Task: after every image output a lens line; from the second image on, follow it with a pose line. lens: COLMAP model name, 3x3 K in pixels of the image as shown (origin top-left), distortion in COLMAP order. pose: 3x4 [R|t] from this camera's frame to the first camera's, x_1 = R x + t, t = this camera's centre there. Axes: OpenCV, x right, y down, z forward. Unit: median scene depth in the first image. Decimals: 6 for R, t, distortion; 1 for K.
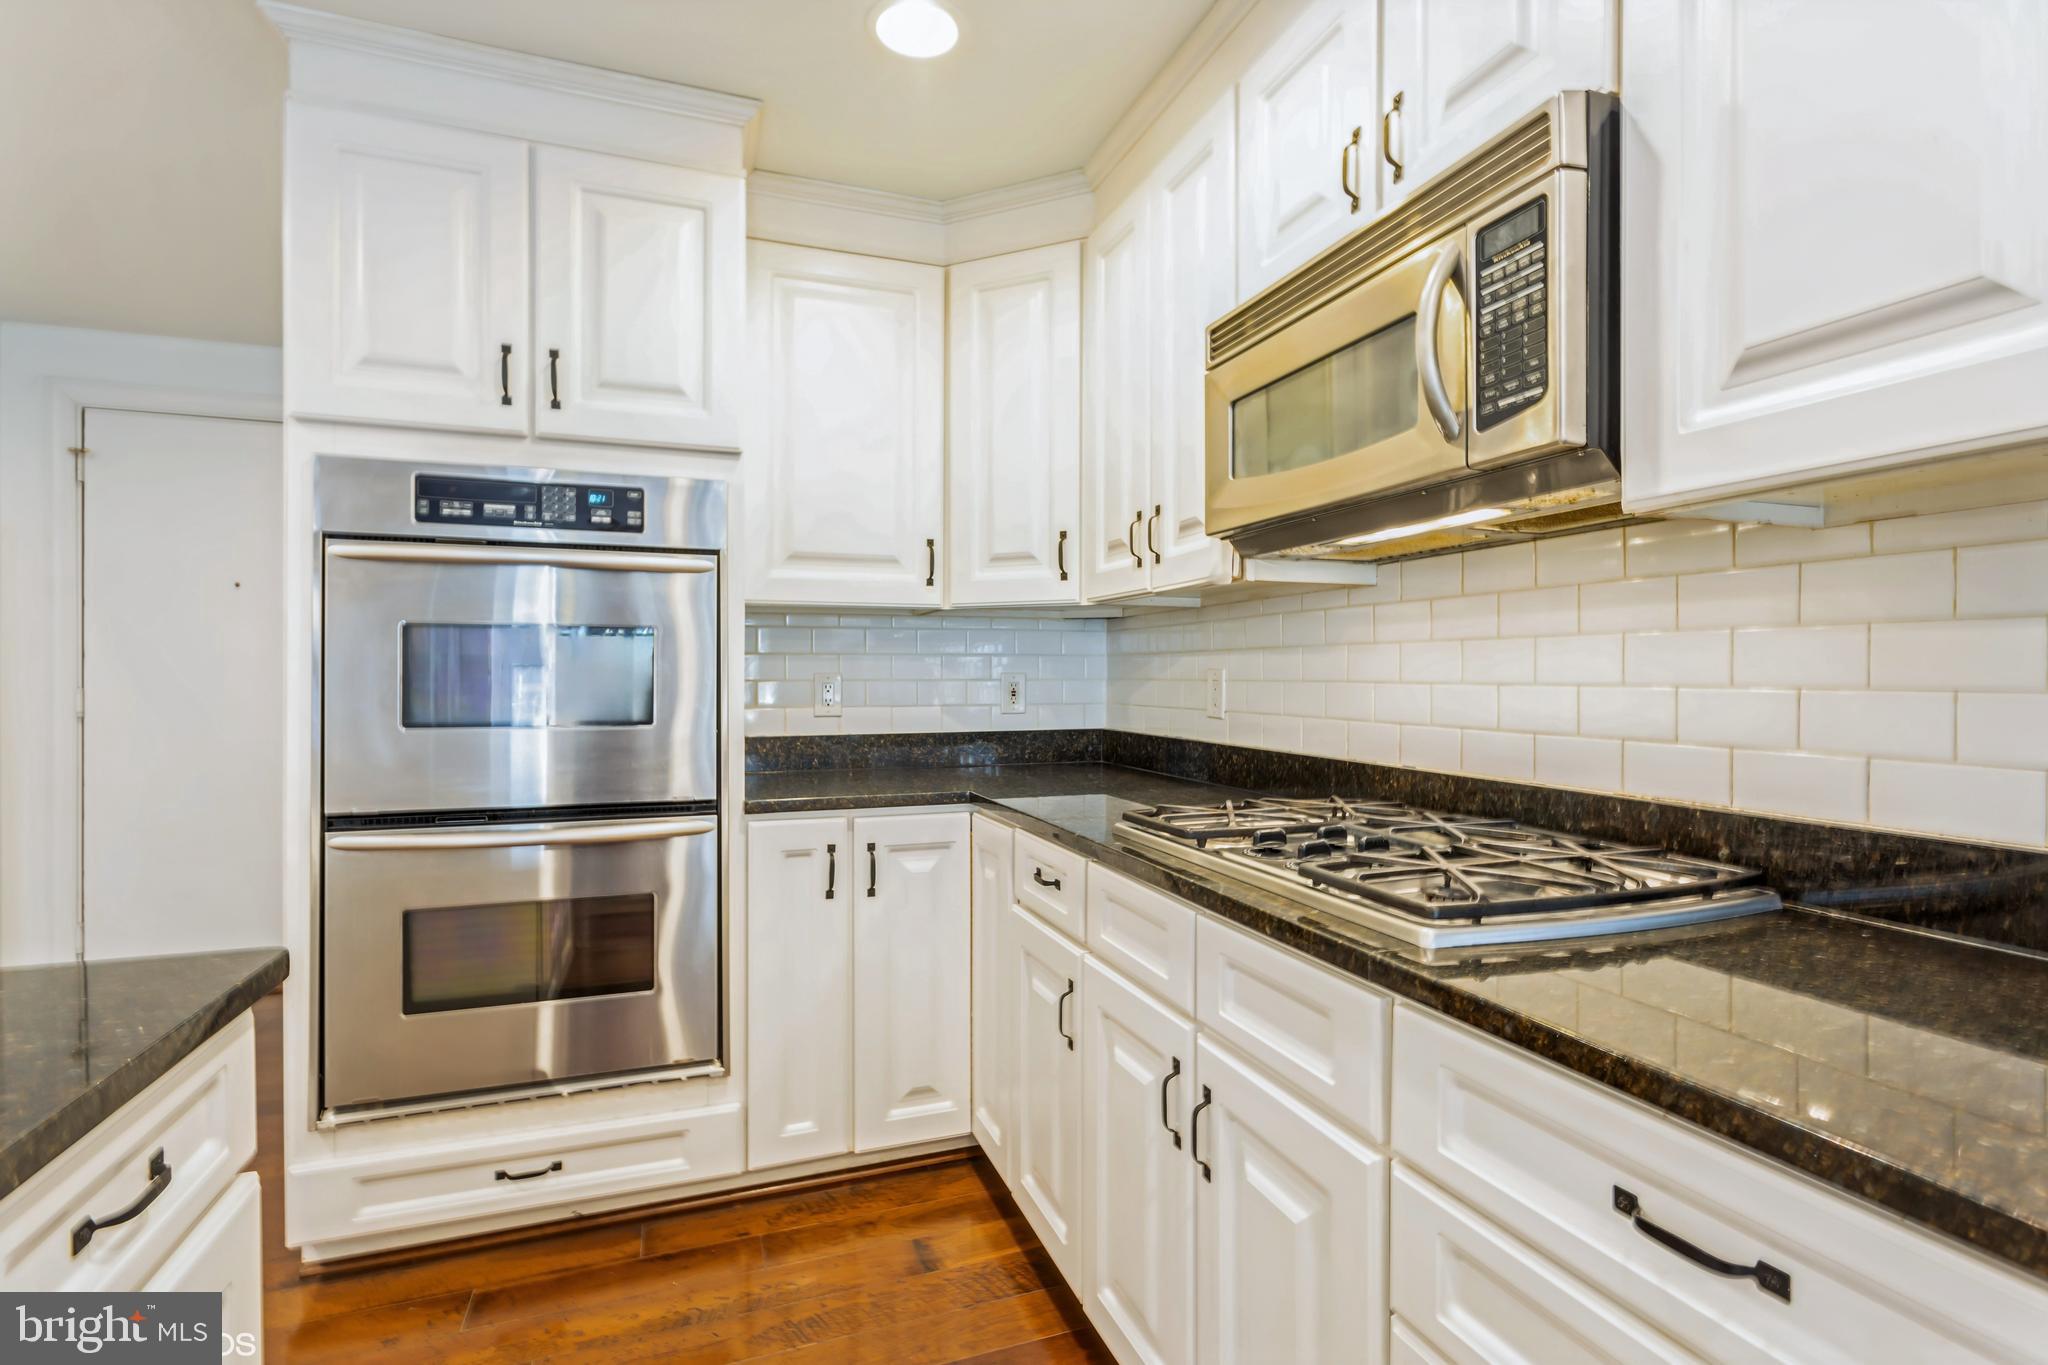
lens RADIAL K [[975.1, 0, 1027.8], [0, 975.1, 679.3], [0, 0, 1]] dist [-0.000975, 0.001933]
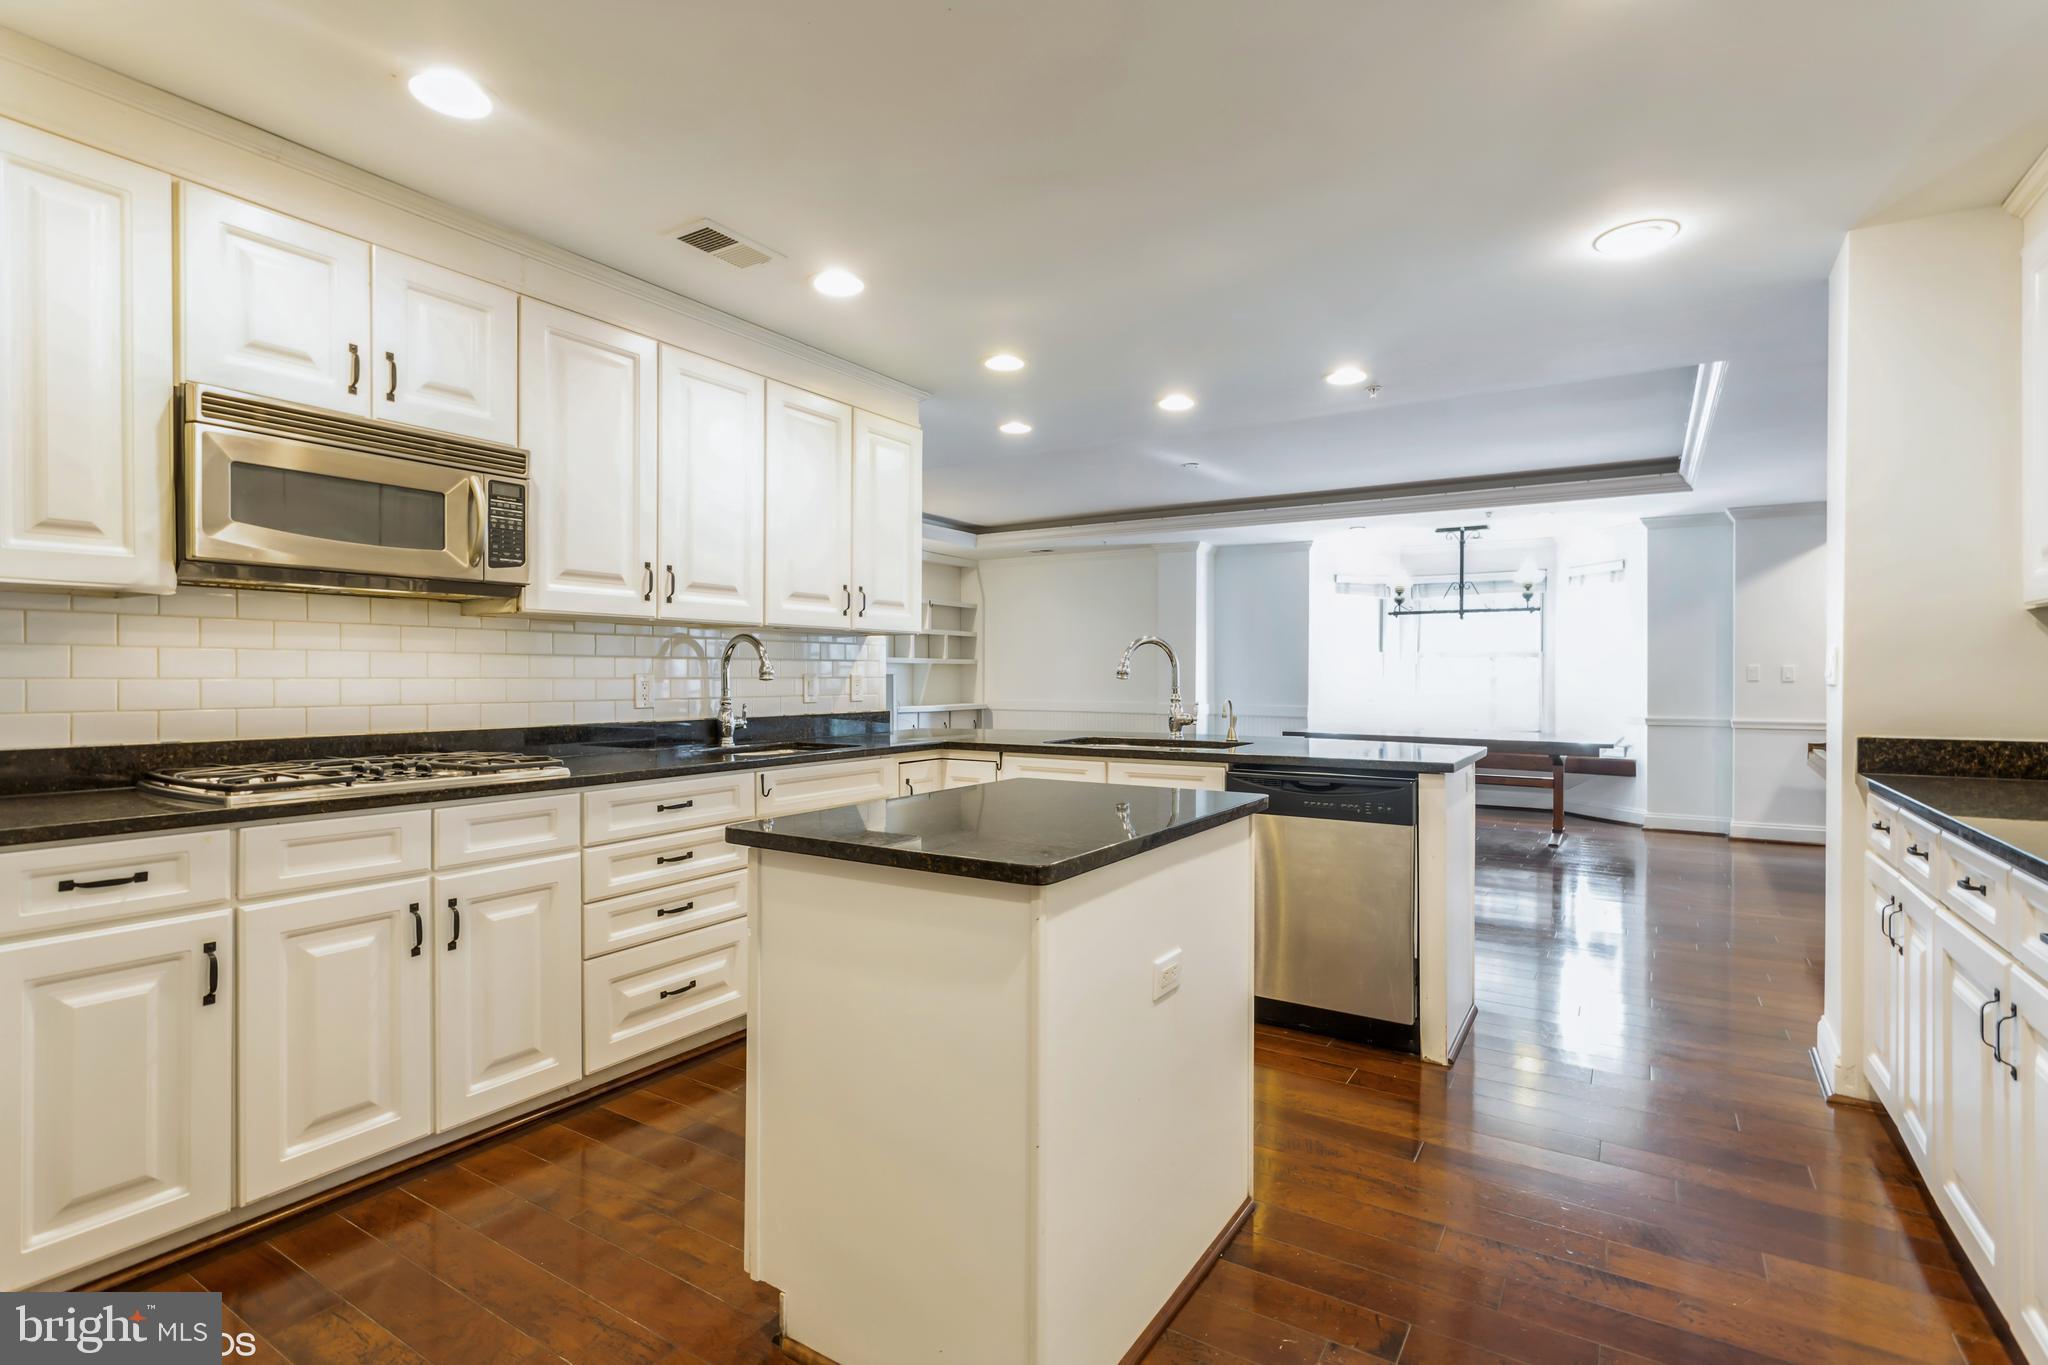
lens RADIAL K [[975.1, 0, 1033.1], [0, 975.1, 671.4], [0, 0, 1]] dist [-0.000975, 0.001933]
pose [[-0.615982, 0.005227, 0.787743, -1.213113], [0.004943, 0.999984, -0.002769, 0.002692], [-0.787745, 0.002188, -0.615998, 0.798179]]
